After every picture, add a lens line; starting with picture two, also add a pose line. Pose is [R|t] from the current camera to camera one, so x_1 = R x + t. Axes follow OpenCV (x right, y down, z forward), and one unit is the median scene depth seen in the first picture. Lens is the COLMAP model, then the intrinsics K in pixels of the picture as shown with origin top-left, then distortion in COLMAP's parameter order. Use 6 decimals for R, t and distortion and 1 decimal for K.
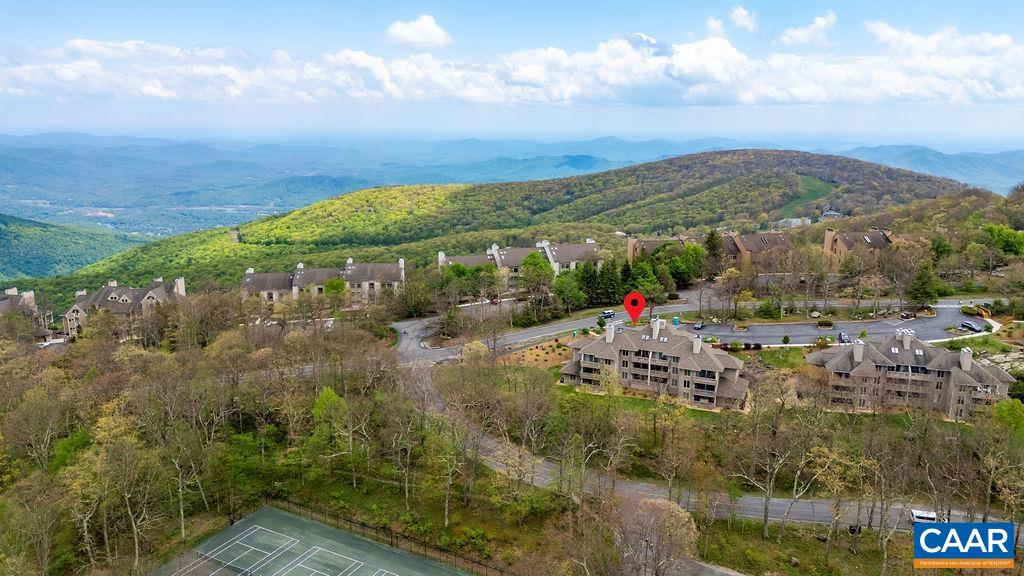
lens RADIAL K [[754.5, 0, 513.1], [0, 754.5, 293.6], [0, 0, 1]] dist [0.101028, -0.100890]
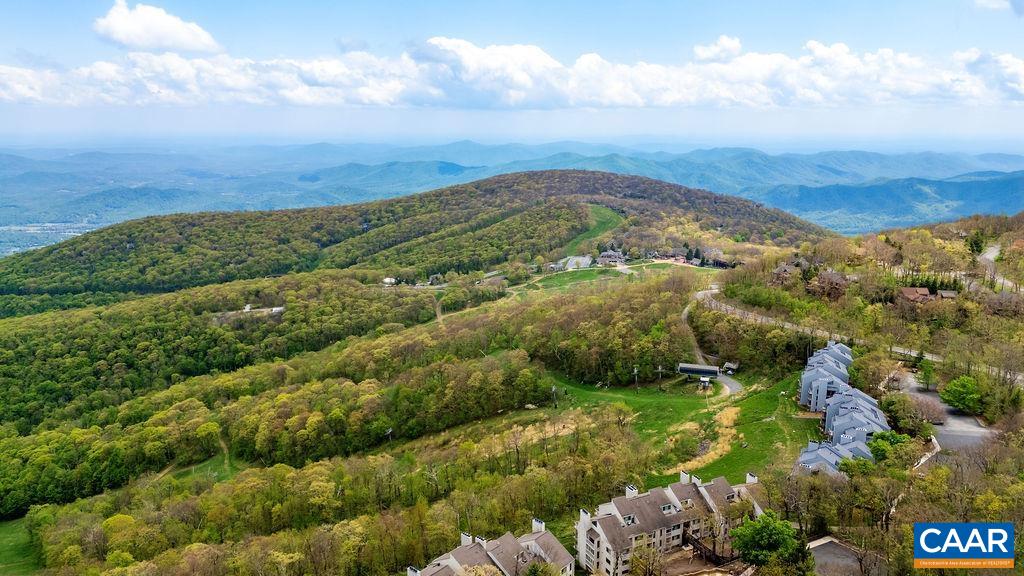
lens RADIAL K [[754.5, 0, 513.1], [0, 754.5, 293.6], [0, 0, 1]] dist [0.101028, -0.100890]
pose [[0.984112, -0.045647, 0.171578, 0.116722], [0.046125, 0.998935, 0.001205, -0.052269], [-0.171450, 0.006729, 0.985170, 0.094816]]
